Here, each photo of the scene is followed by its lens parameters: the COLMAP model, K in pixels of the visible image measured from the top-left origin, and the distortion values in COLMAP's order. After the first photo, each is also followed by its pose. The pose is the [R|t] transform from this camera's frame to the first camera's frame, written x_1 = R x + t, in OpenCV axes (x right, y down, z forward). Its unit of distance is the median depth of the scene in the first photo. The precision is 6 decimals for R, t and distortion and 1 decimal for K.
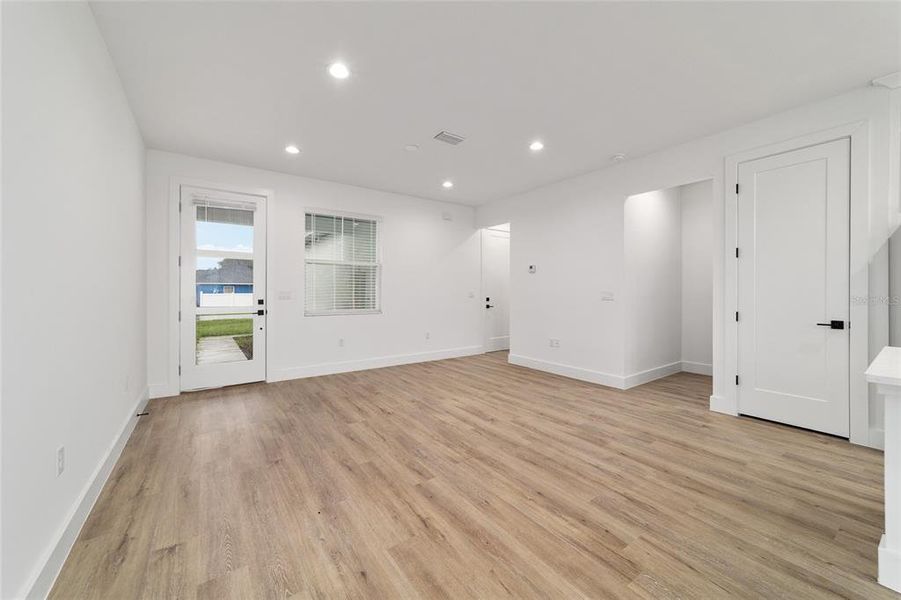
lens RADIAL K [[345.5, 0, 449.0], [0, 345.5, 293.8], [0, 0, 1]] dist [-0.016026, 0.006621]
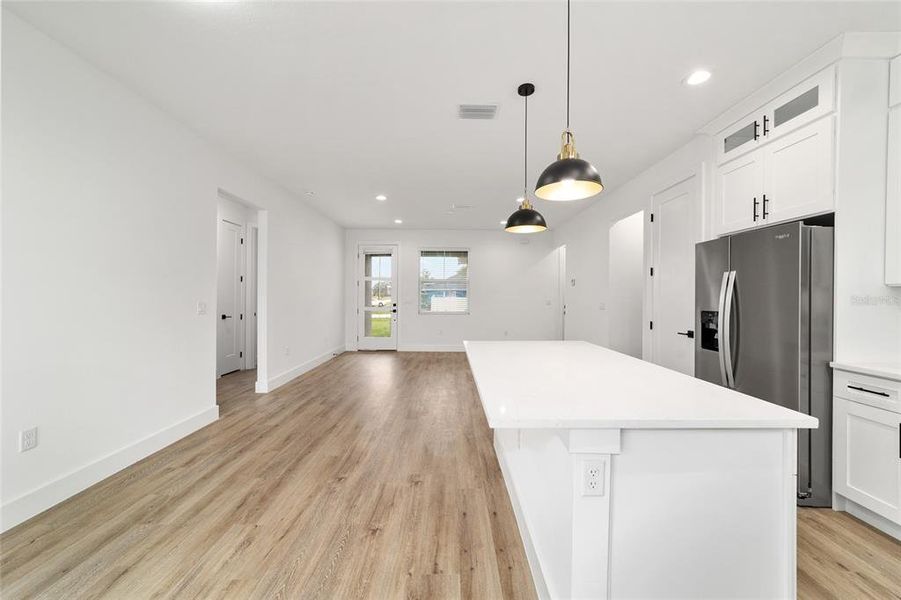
lens RADIAL K [[345.5, 0, 451.1], [0, 345.5, 297.0], [0, 0, 1]] dist [-0.016026, 0.006621]
pose [[0.814987, 0.006839, -0.579439, 1.035814], [-0.008212, 0.999966, 0.000253, -0.027969], [0.579421, 0.004552, 0.815016, -0.402450]]
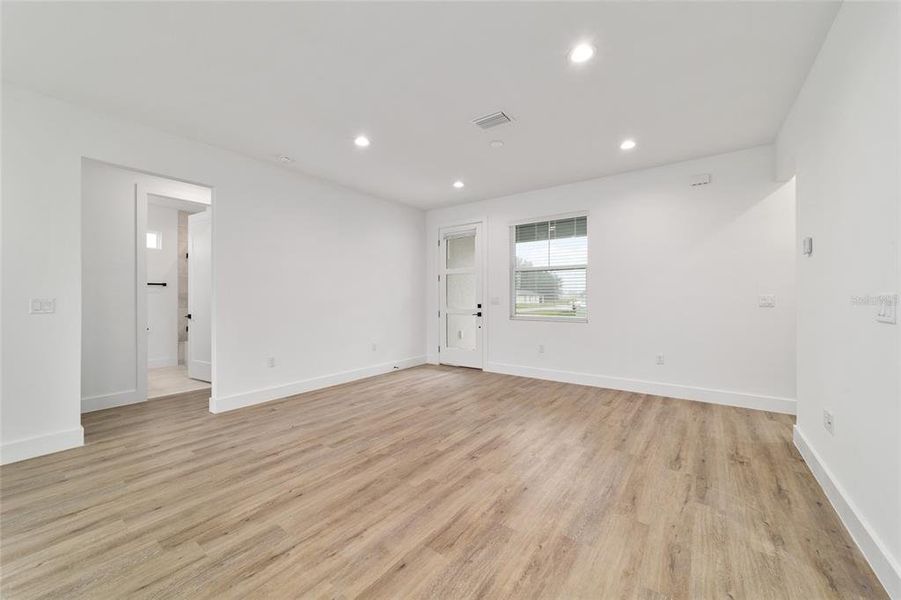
lens RADIAL K [[345.5, 0, 450.6], [0, 345.5, 296.2], [0, 0, 1]] dist [-0.016026, 0.006621]
pose [[0.309268, -0.006388, -0.950953, 0.906793], [-0.001677, 0.999972, -0.007262, -0.002994], [0.950973, 0.003840, 0.309249, 0.729752]]
